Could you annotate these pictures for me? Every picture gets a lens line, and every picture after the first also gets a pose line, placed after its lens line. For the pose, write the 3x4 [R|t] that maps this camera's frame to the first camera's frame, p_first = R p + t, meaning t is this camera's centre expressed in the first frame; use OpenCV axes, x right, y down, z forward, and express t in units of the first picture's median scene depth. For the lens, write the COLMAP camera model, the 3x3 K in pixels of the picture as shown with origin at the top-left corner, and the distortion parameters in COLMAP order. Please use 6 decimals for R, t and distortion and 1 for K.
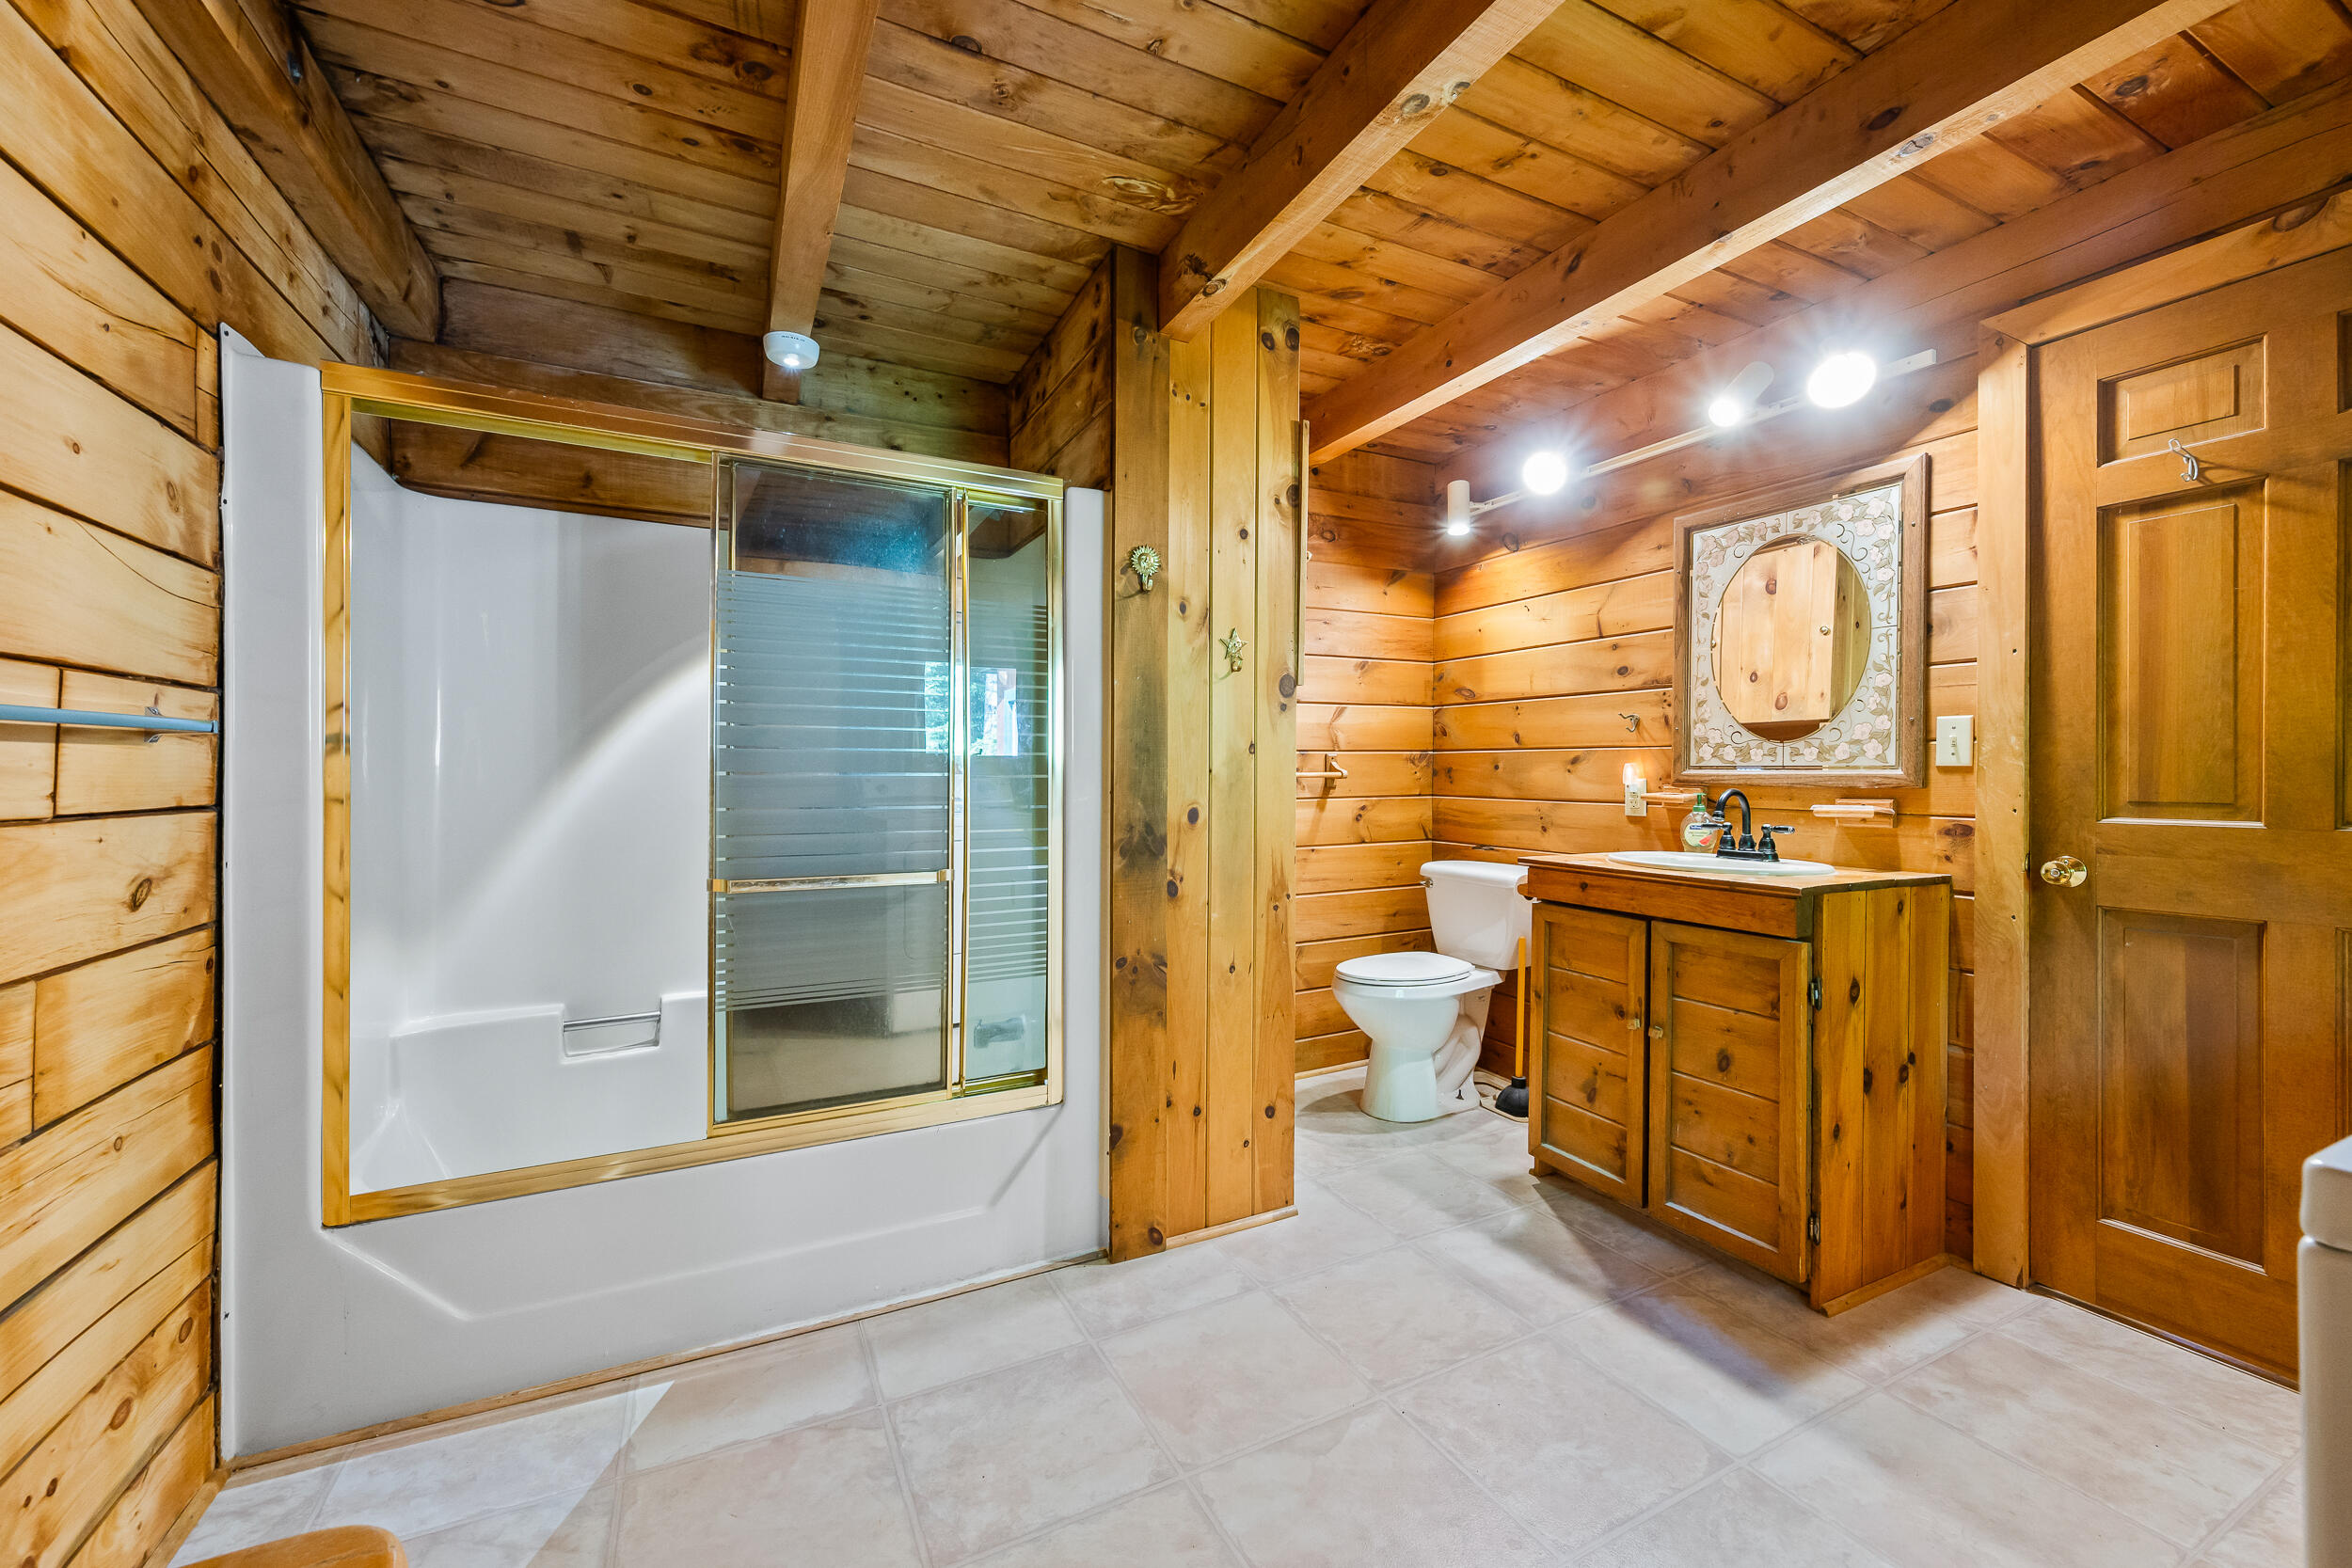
lens RADIAL K [[920.5, 0, 1180.1], [0, 920.5, 773.8], [0, 0, 1]] dist [-0.000578, -0.000027]
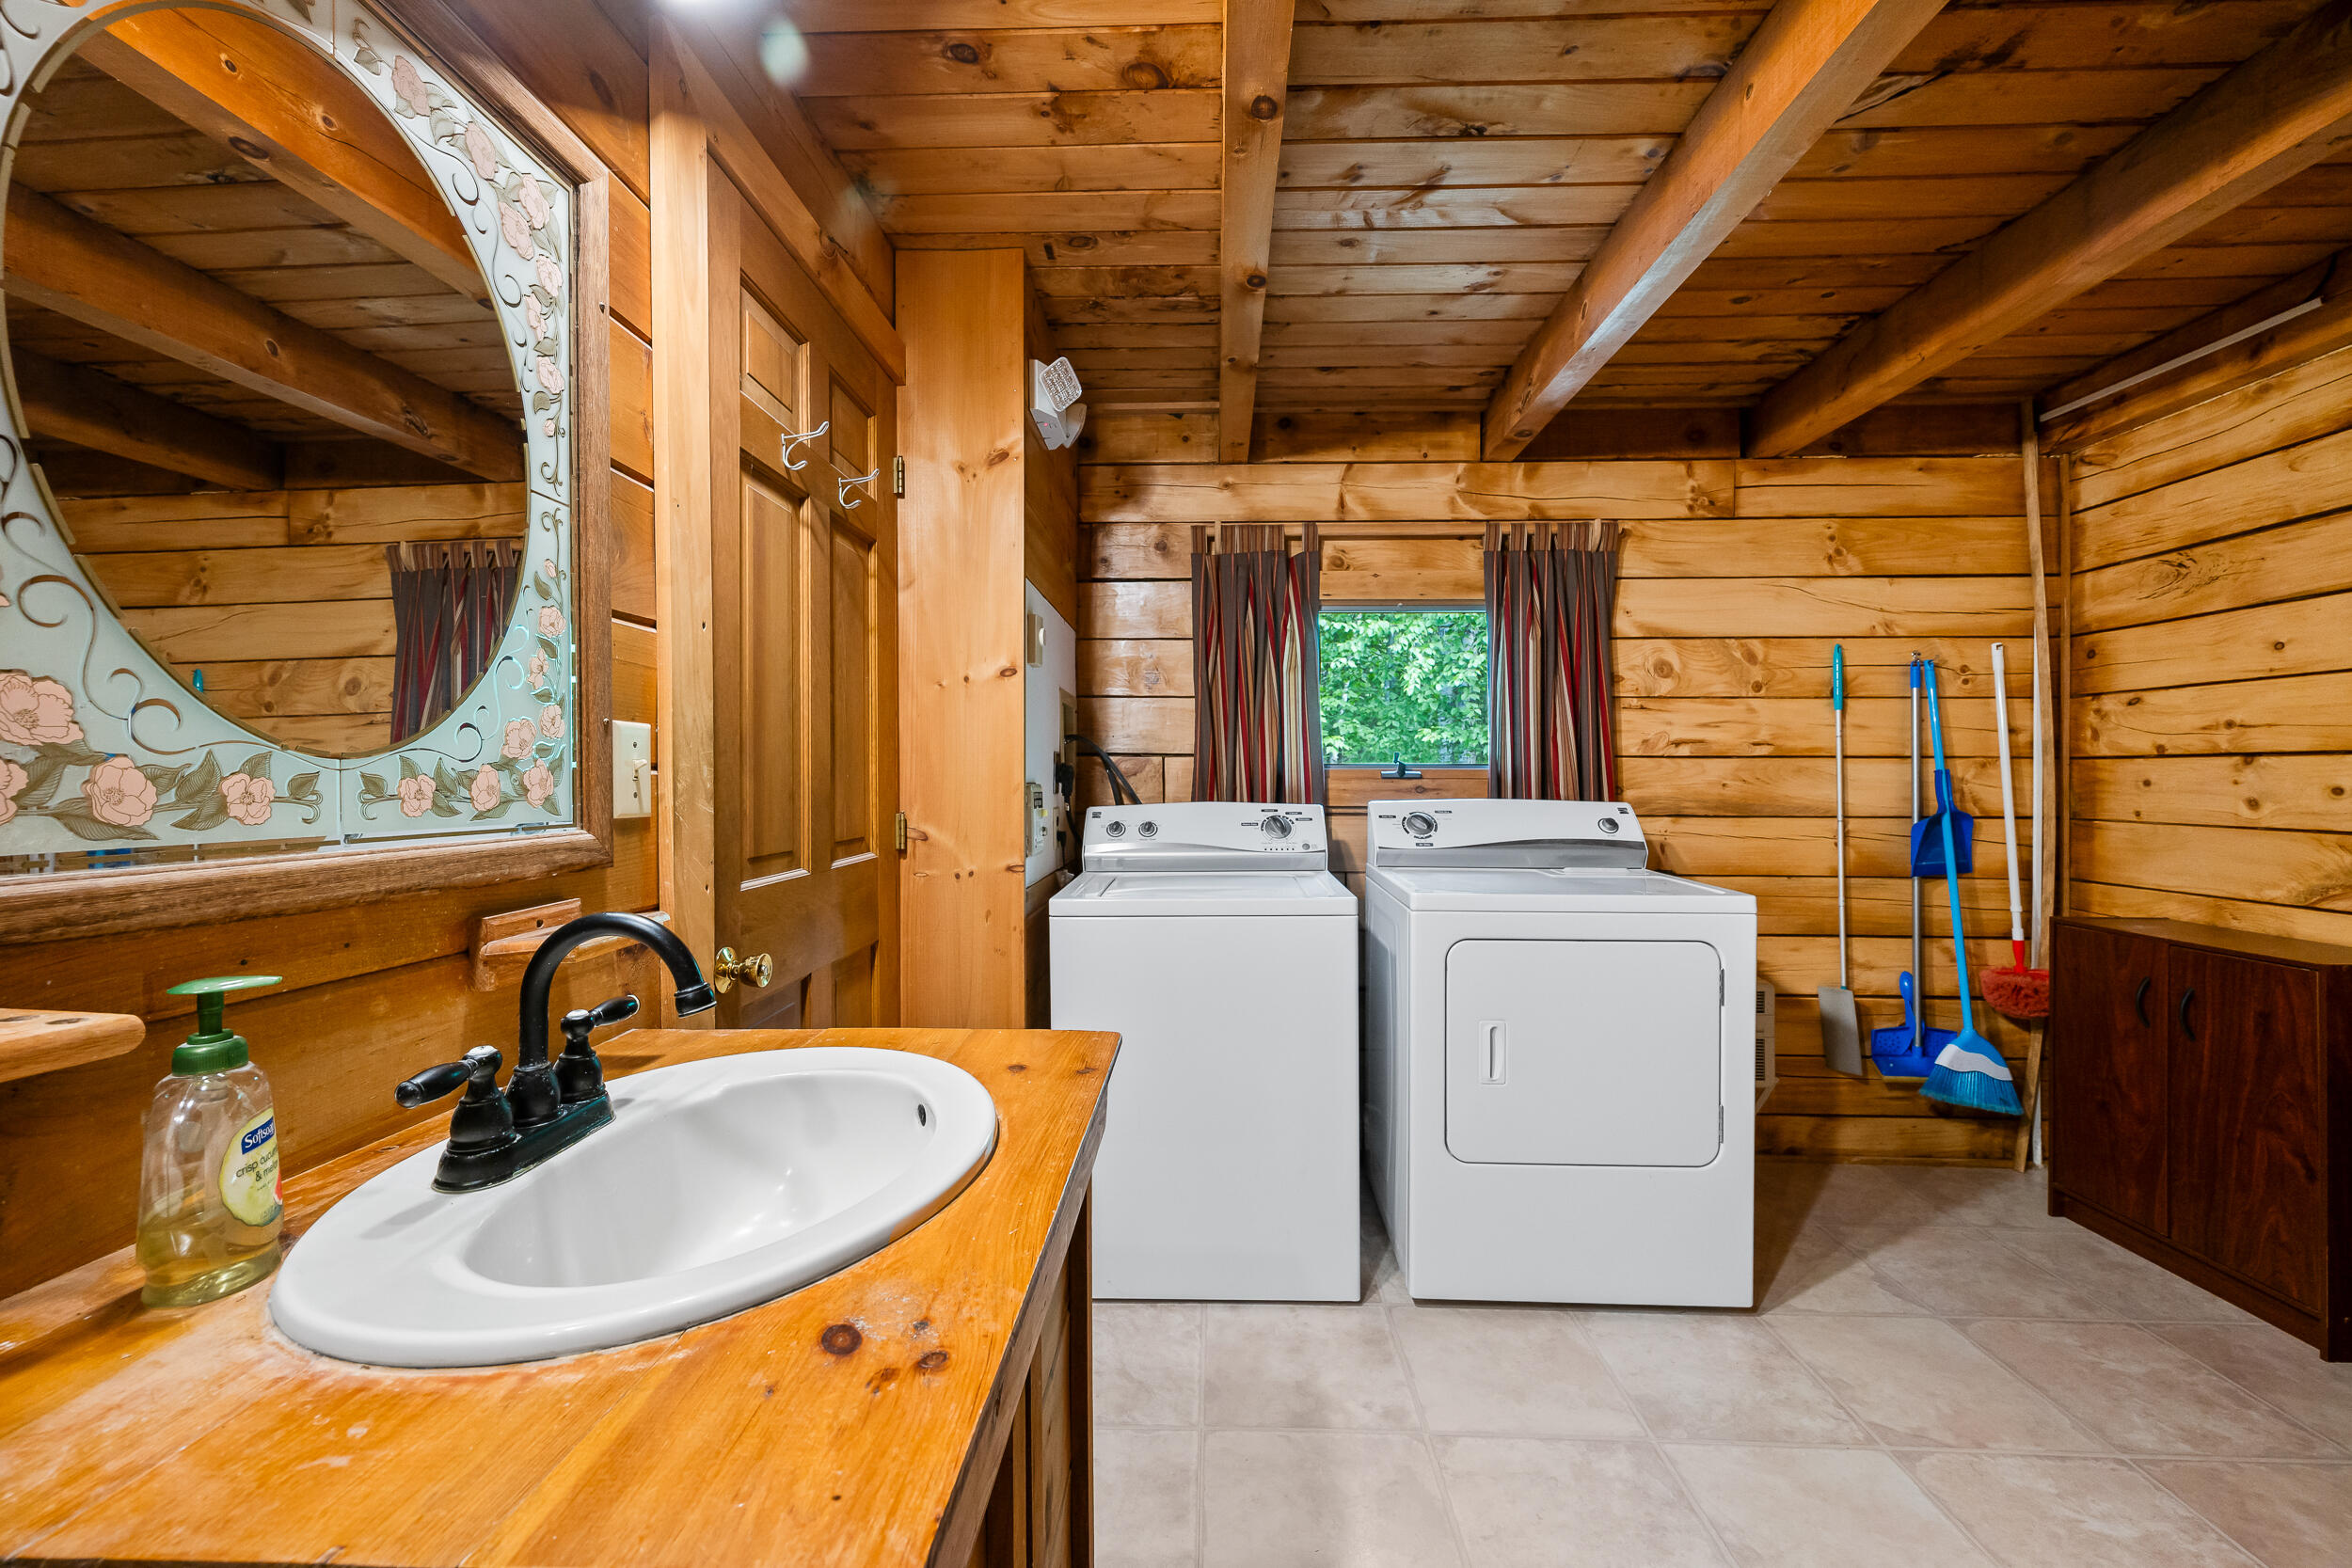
lens RADIAL K [[920.5, 0, 1177.5], [0, 920.5, 776.1], [0, 0, 1]] dist [-0.000578, -0.000027]
pose [[-0.878000, 0.001372, 0.478659, 0.302513], [0.001701, 0.999999, 0.000253, -0.029739], [-0.478658, 0.001036, -0.878001, 1.222051]]
